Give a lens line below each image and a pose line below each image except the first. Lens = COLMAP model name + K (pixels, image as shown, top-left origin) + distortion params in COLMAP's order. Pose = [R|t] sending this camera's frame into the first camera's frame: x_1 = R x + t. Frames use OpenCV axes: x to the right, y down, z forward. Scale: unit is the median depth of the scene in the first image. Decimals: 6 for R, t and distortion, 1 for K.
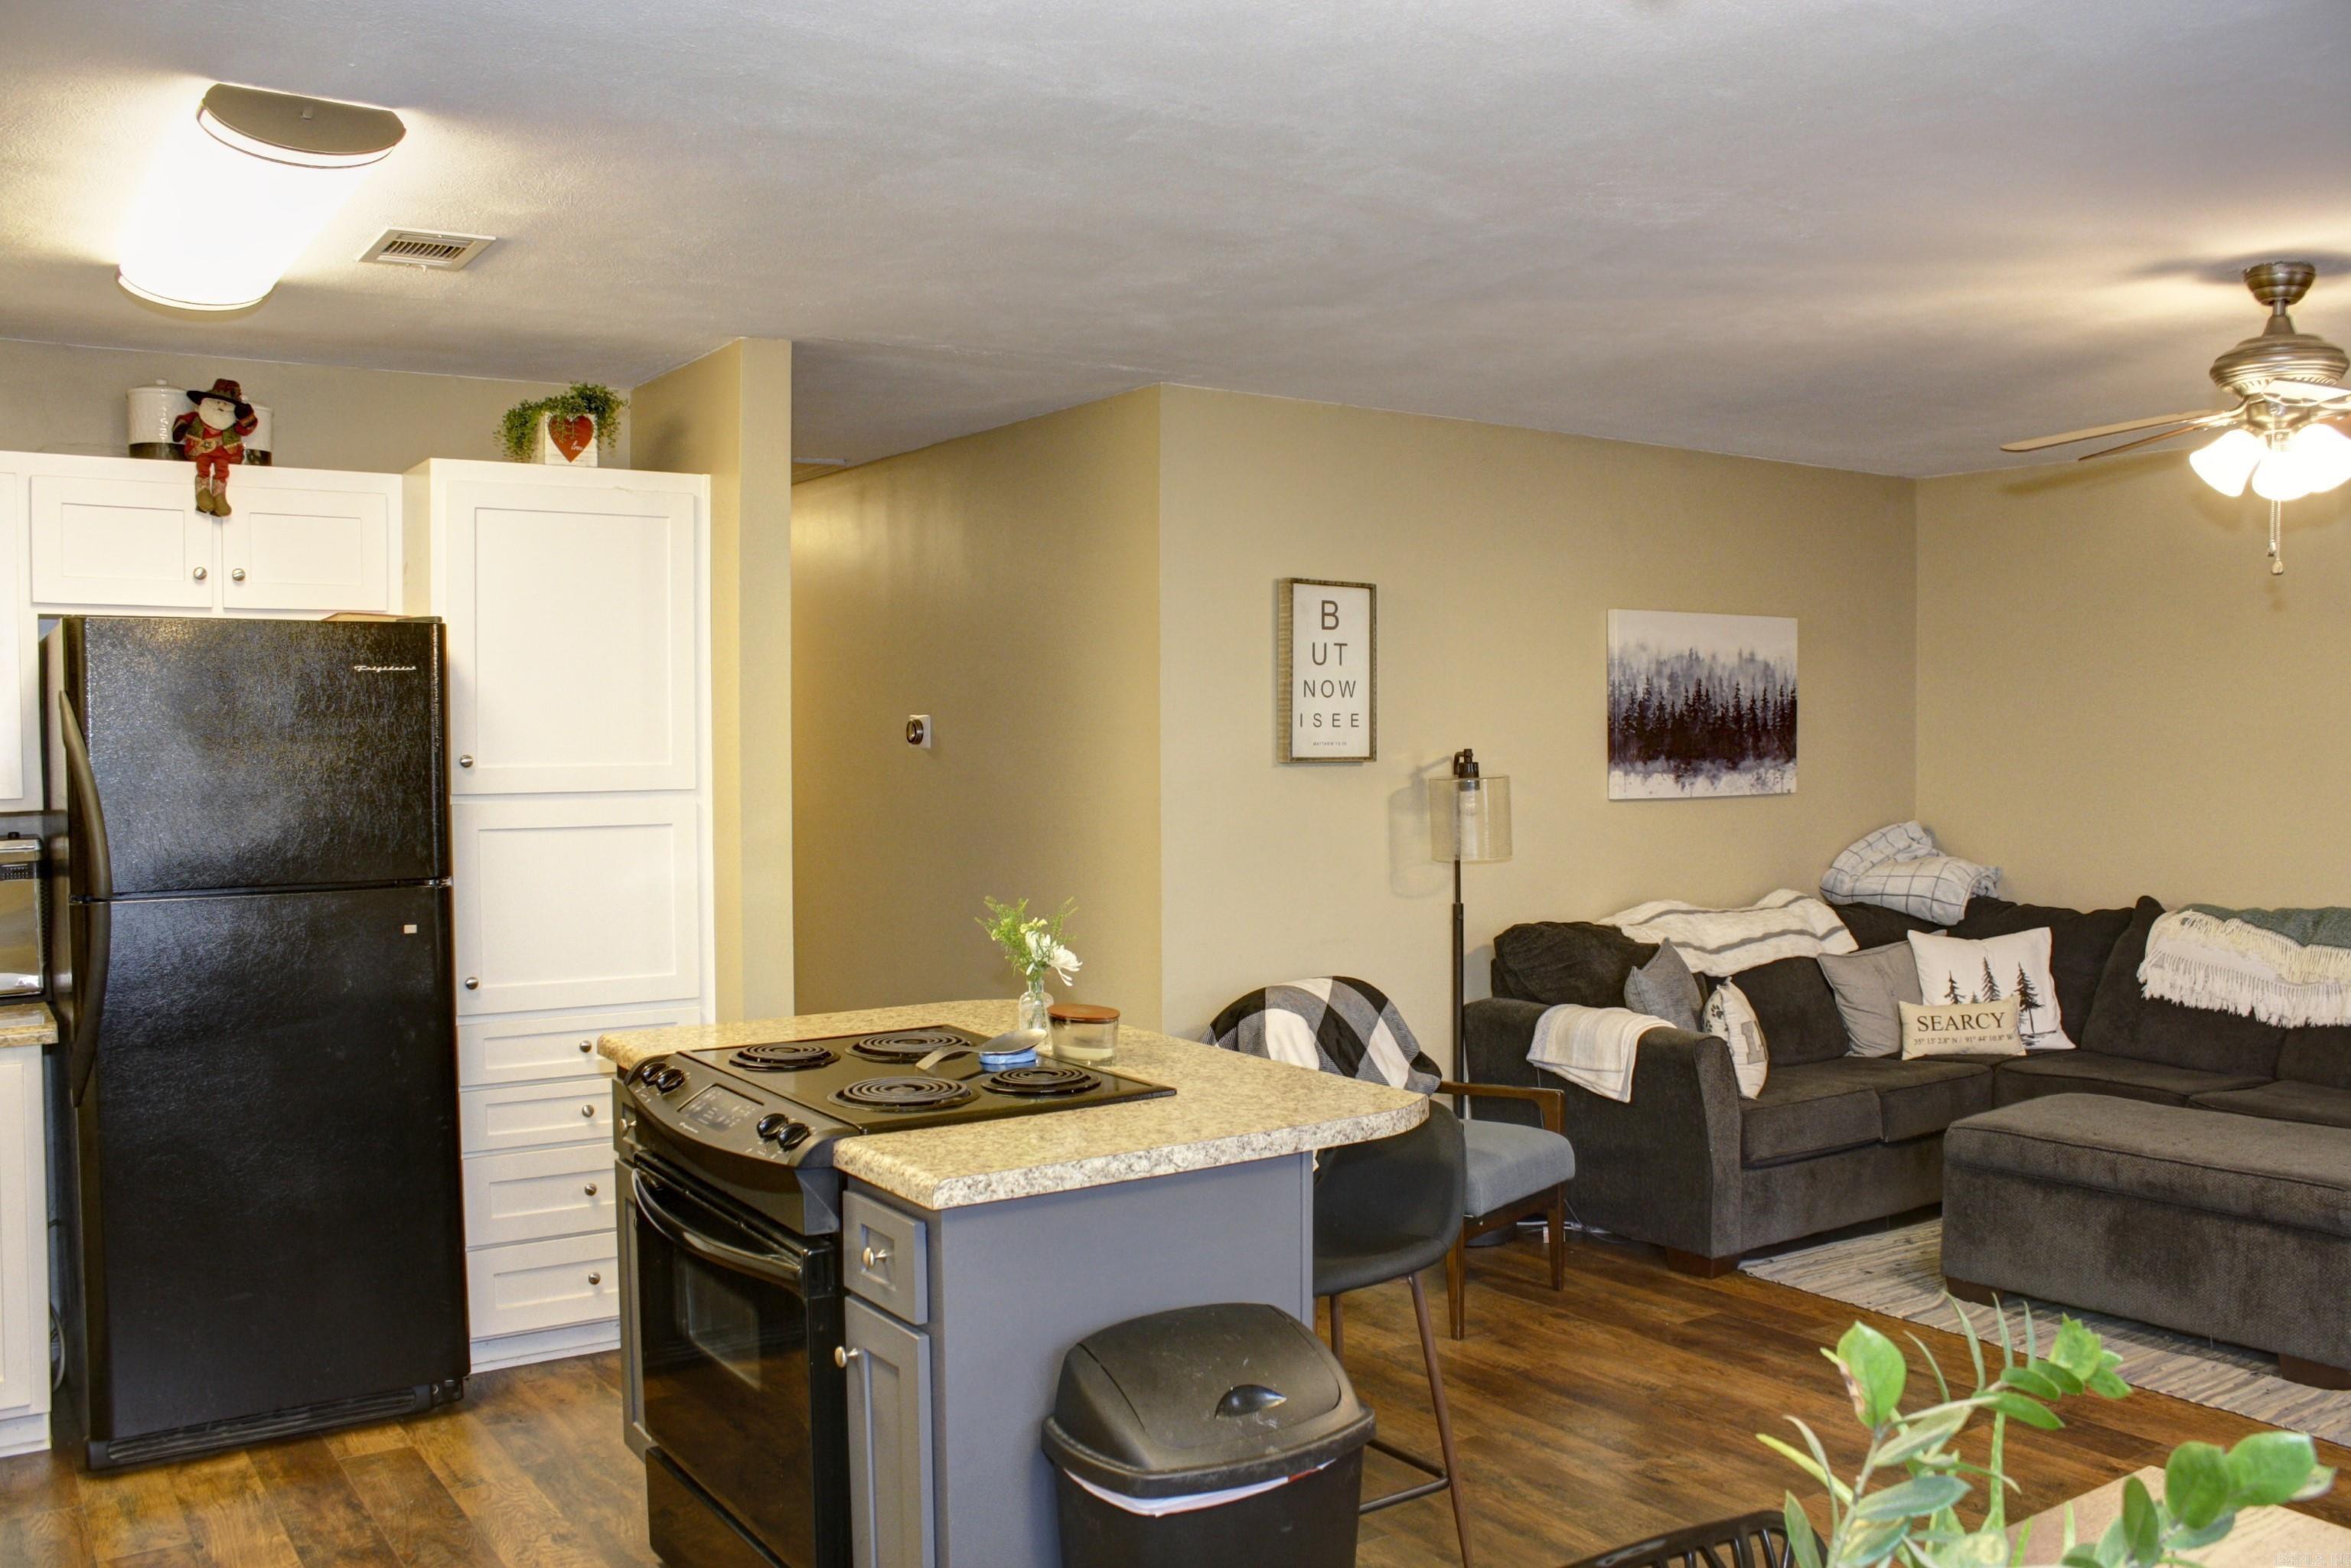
lens RADIAL K [[1976.5, 0, 1209.4], [0, 1976.5, 806.2], [0, 0, 1]] dist [-0.168808, 0.158147]
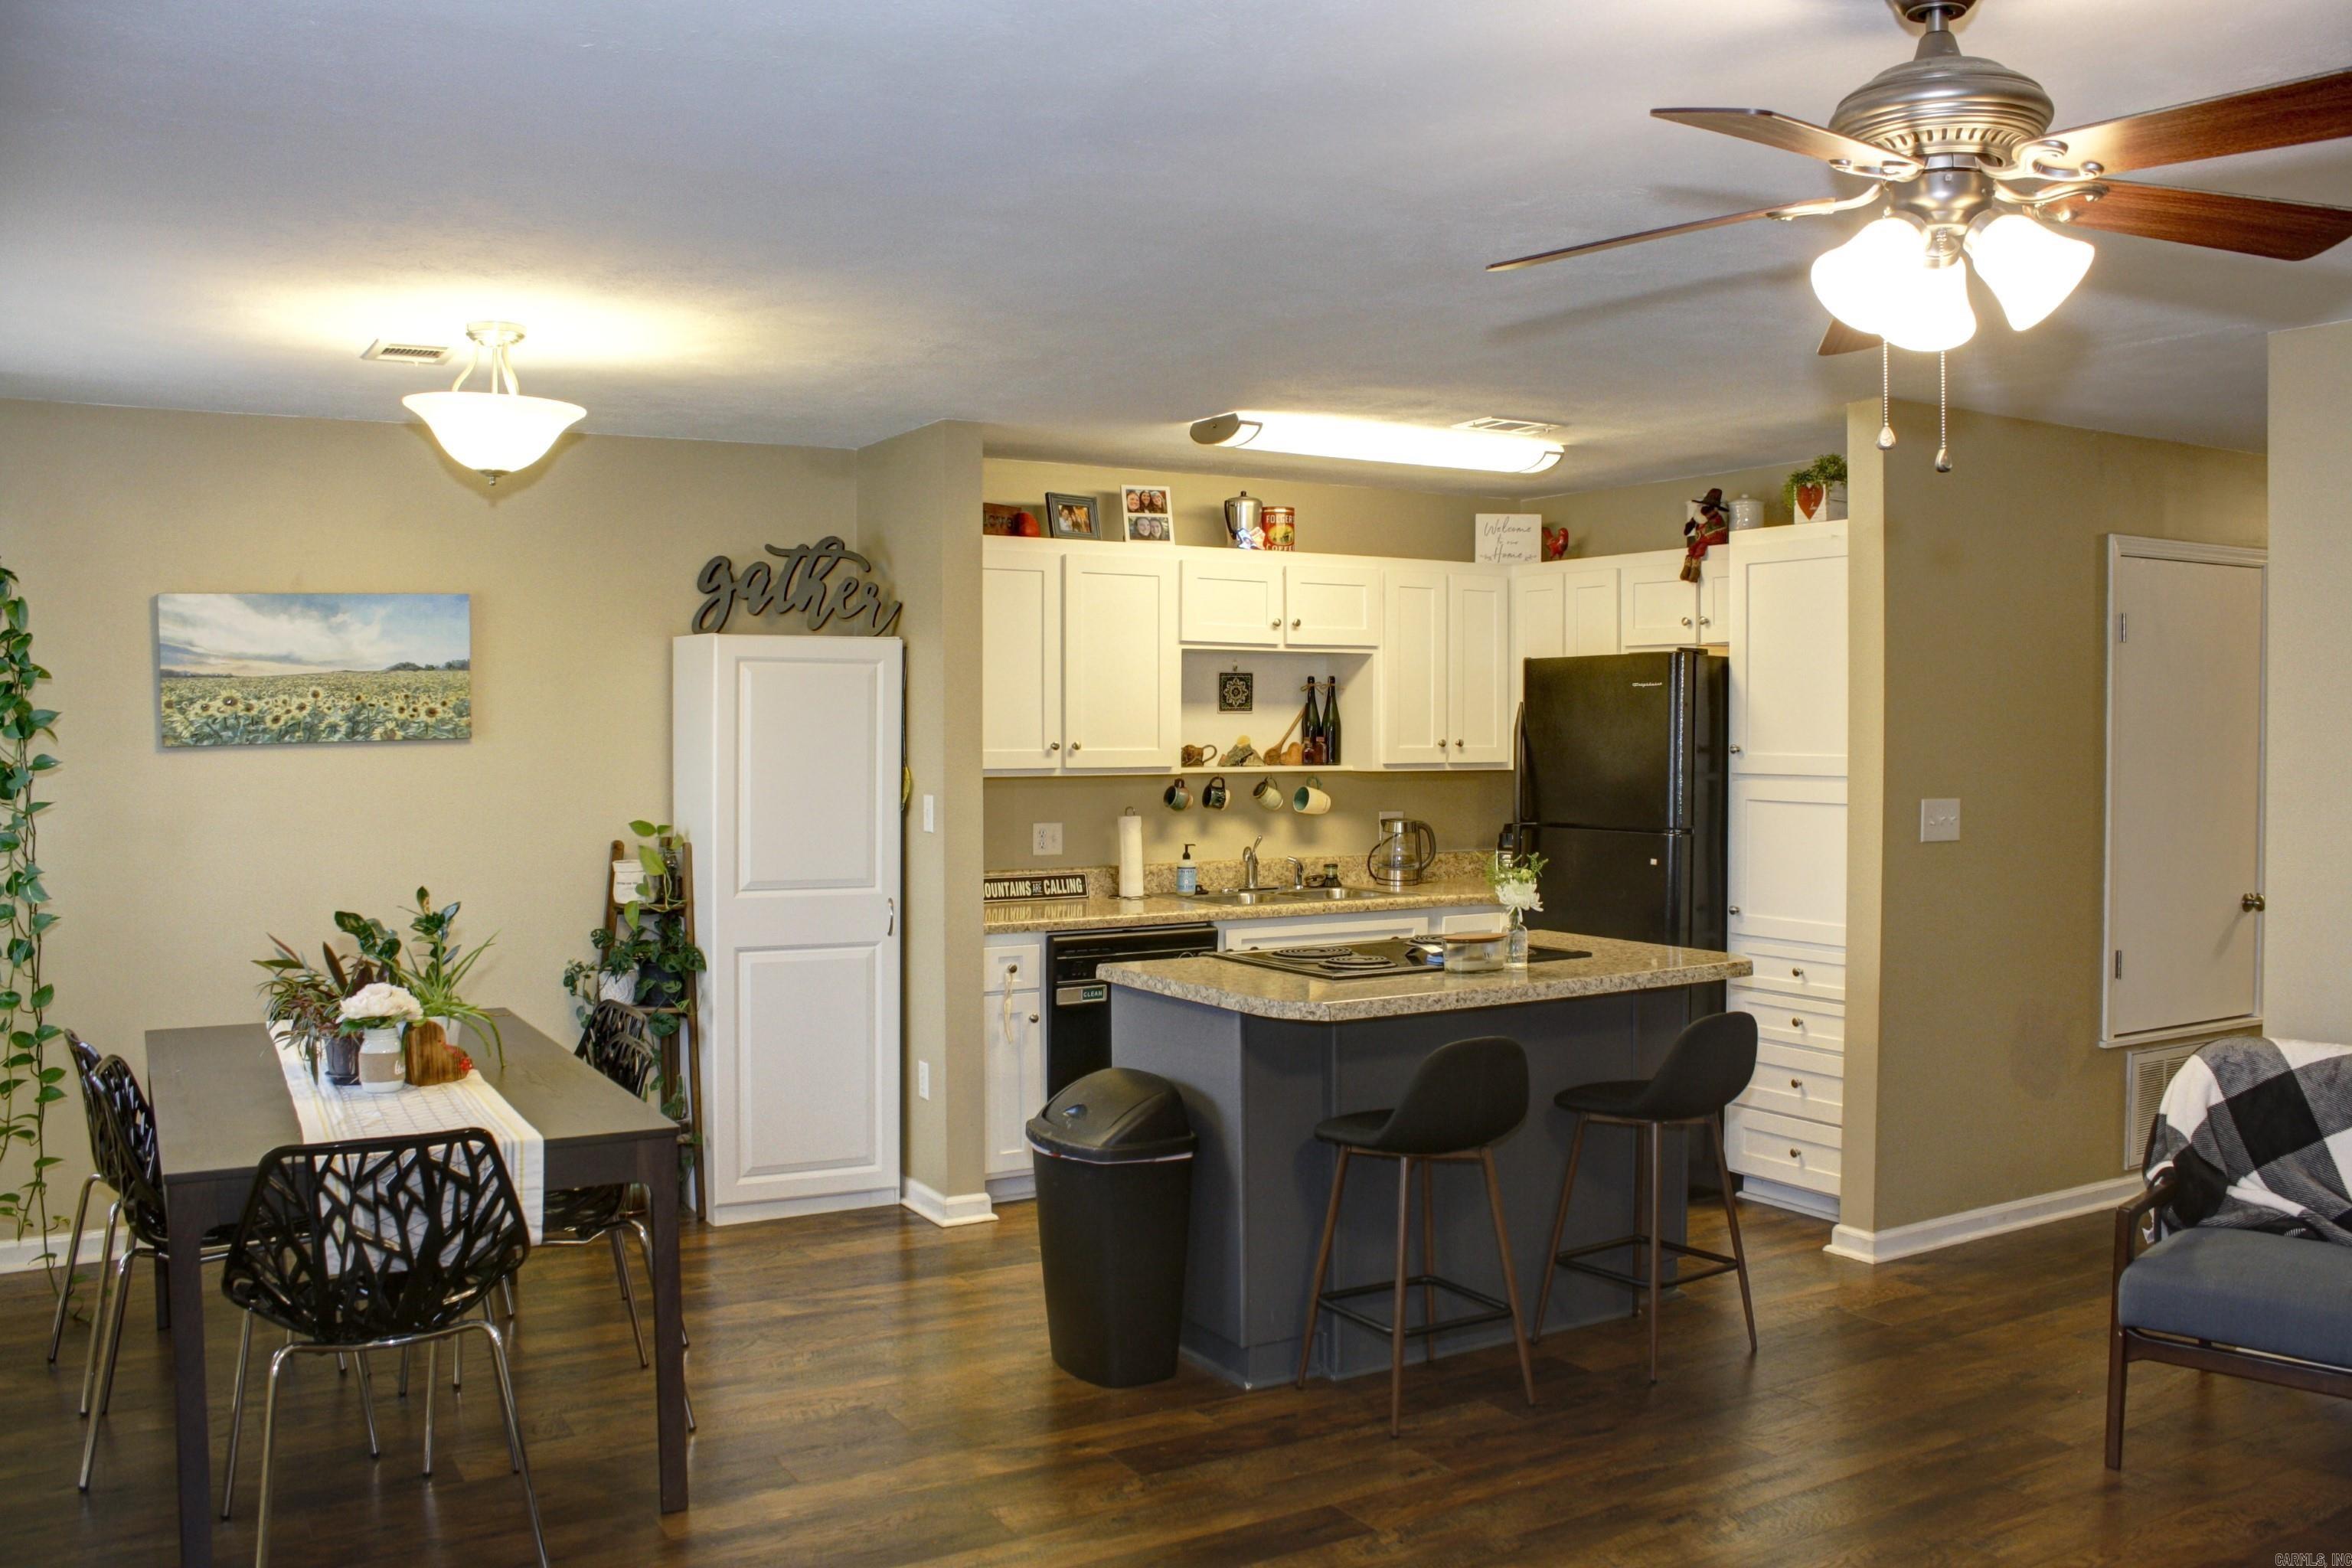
lens RADIAL K [[1977.4, 0, 1209.9], [0, 1977.4, 806.2], [0, 0, 1]] dist [-0.168808, 0.158147]
pose [[-0.064849, 0.045036, -0.996878, 0.987978], [-0.040108, 0.998056, 0.047698, -0.032370], [0.997089, 0.043076, -0.062916, 0.682862]]
